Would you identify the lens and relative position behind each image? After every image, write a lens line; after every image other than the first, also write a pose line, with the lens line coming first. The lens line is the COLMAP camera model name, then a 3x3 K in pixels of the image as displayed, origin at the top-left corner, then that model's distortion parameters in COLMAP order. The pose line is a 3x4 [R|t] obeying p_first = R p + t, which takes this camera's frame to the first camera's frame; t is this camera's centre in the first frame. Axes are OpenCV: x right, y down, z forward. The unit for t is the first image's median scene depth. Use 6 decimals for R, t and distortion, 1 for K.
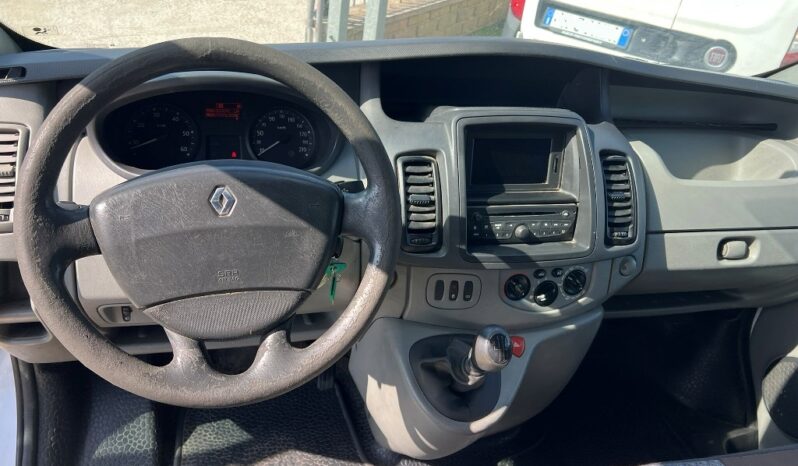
lens RADIAL K [[641.5, 0, 399.0], [0, 641.5, 233.0], [0, 0, 1]] dist [0.025085, -0.002986]
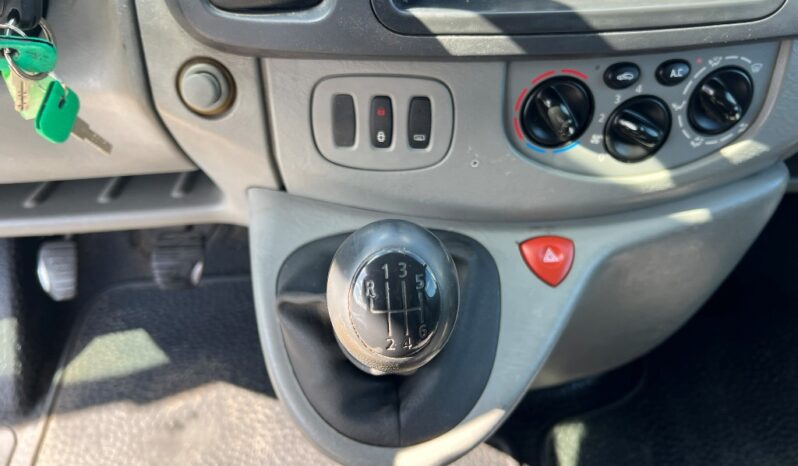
lens RADIAL K [[656.5, 0, 396.7], [0, 656.5, 260.9], [0, 0, 1]] dist [-0.001199, -0.006064]
pose [[0.979775, 0.036079, -0.196822, 0.169499], [0.016346, 0.965892, 0.258427, 0.066488], [0.199432, -0.256418, 0.945768, 0.584393]]
